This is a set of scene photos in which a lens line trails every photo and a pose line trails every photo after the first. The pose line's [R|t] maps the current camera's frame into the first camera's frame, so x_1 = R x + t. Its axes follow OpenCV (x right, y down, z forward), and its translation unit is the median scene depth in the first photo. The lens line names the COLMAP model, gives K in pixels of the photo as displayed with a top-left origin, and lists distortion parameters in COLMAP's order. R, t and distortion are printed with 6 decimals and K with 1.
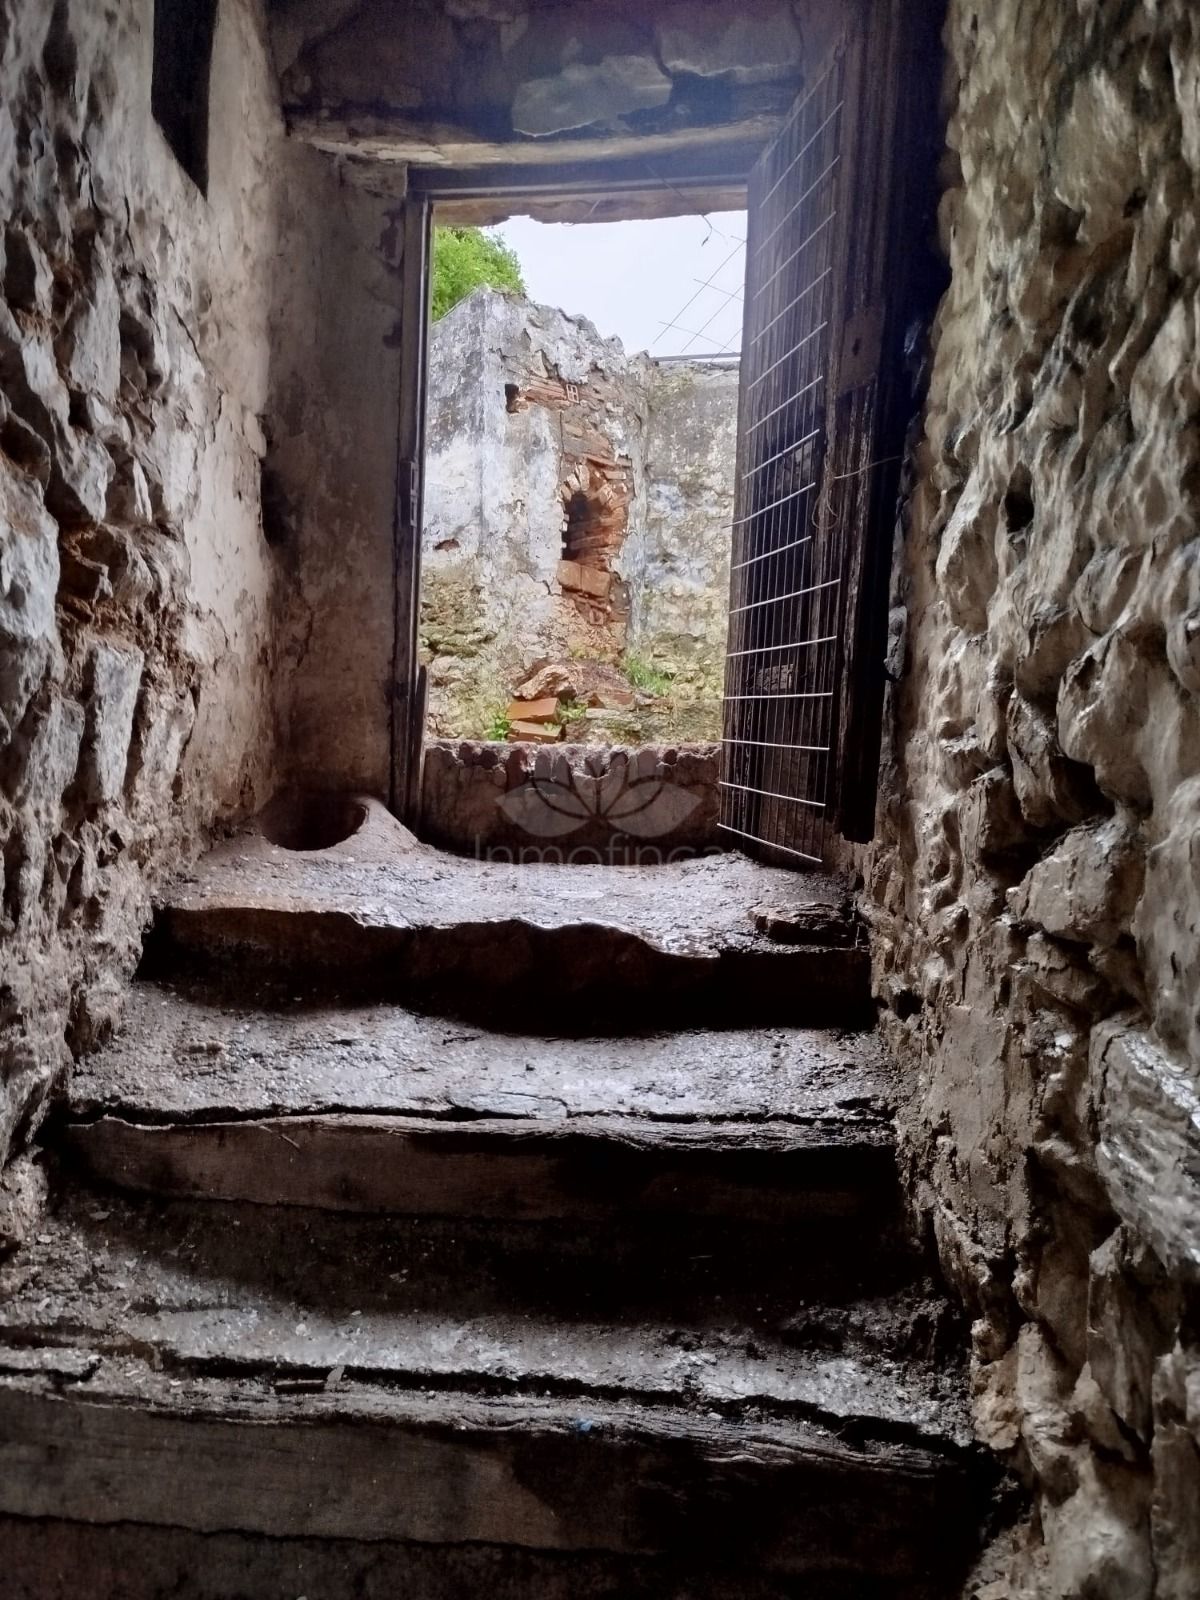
lens RADIAL K [[1074.8, 0, 600.0], [0, 1074.8, 800.0], [0, 0, 1]] dist [0.000277, 0.002037]
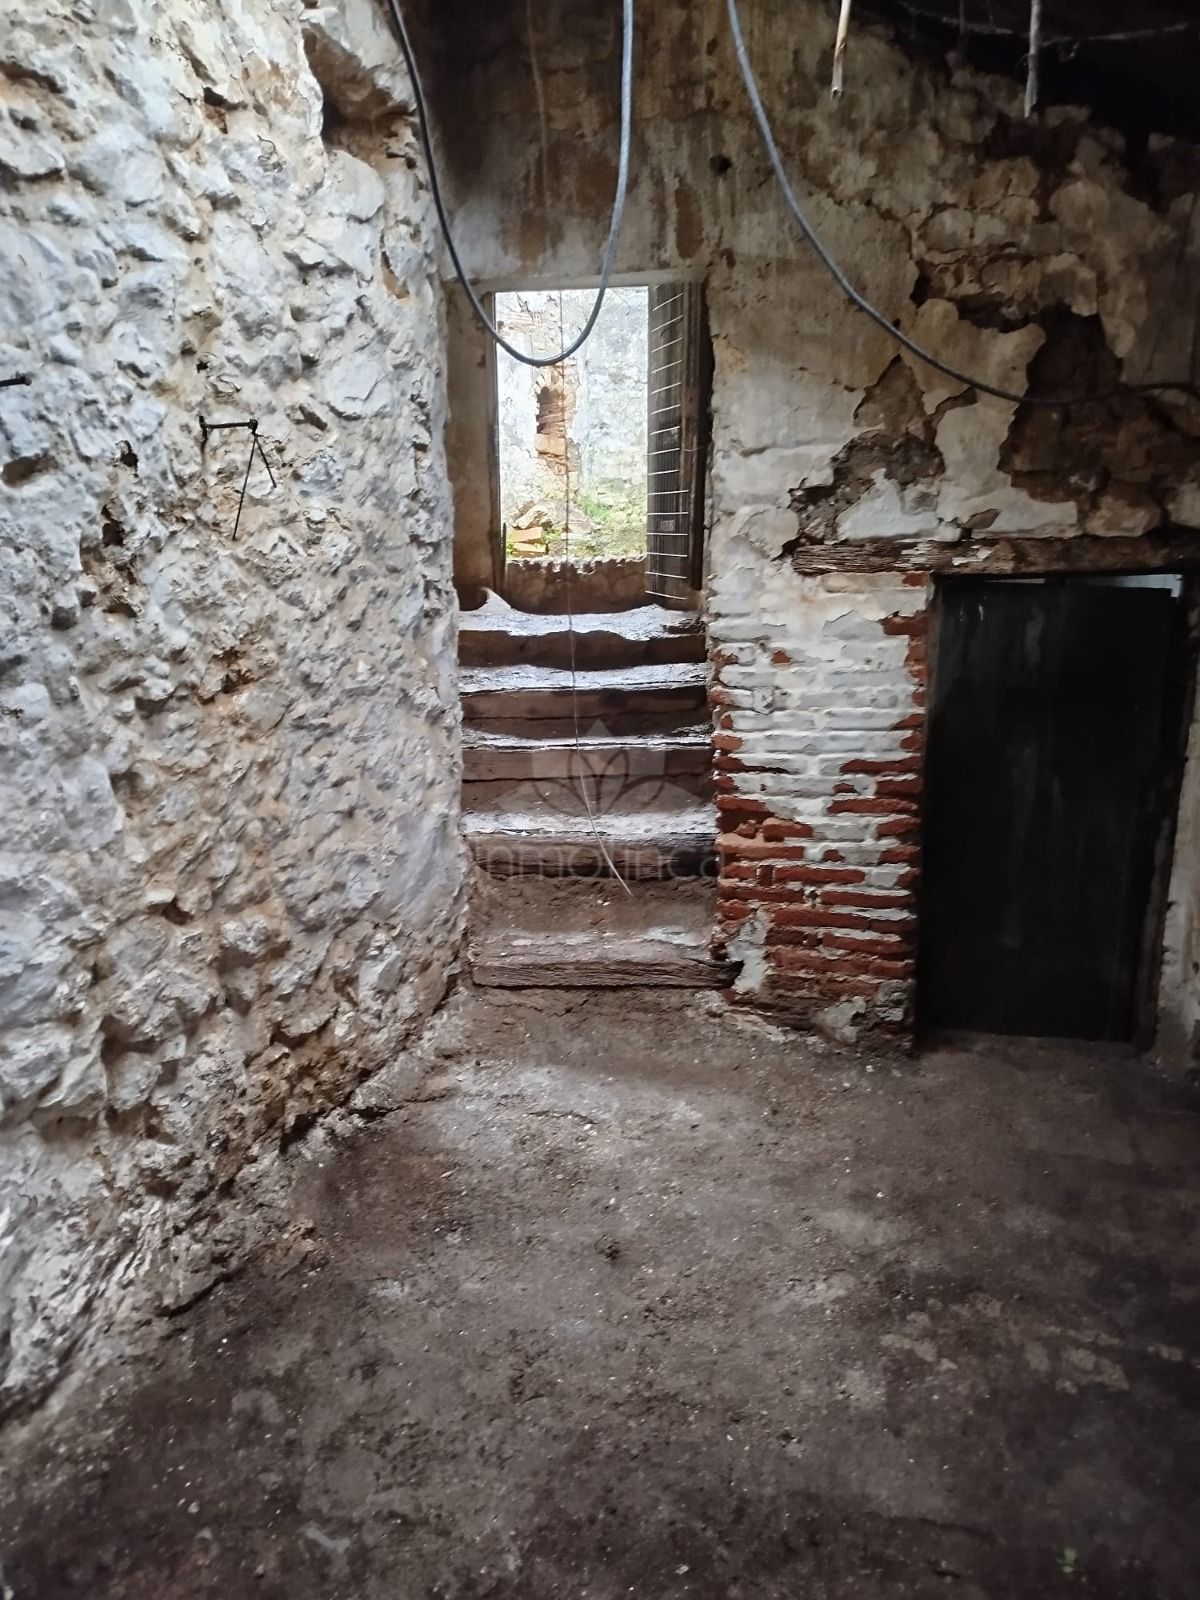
lens RADIAL K [[1074.8, 0, 600.0], [0, 1074.8, 800.0], [0, 0, 1]] dist [0.000277, 0.002037]
pose [[0.996128, -0.063366, 0.060944, -0.138238], [0.051555, 0.982517, 0.178892, 0.040587], [-0.071214, -0.175057, 0.981979, -1.167487]]
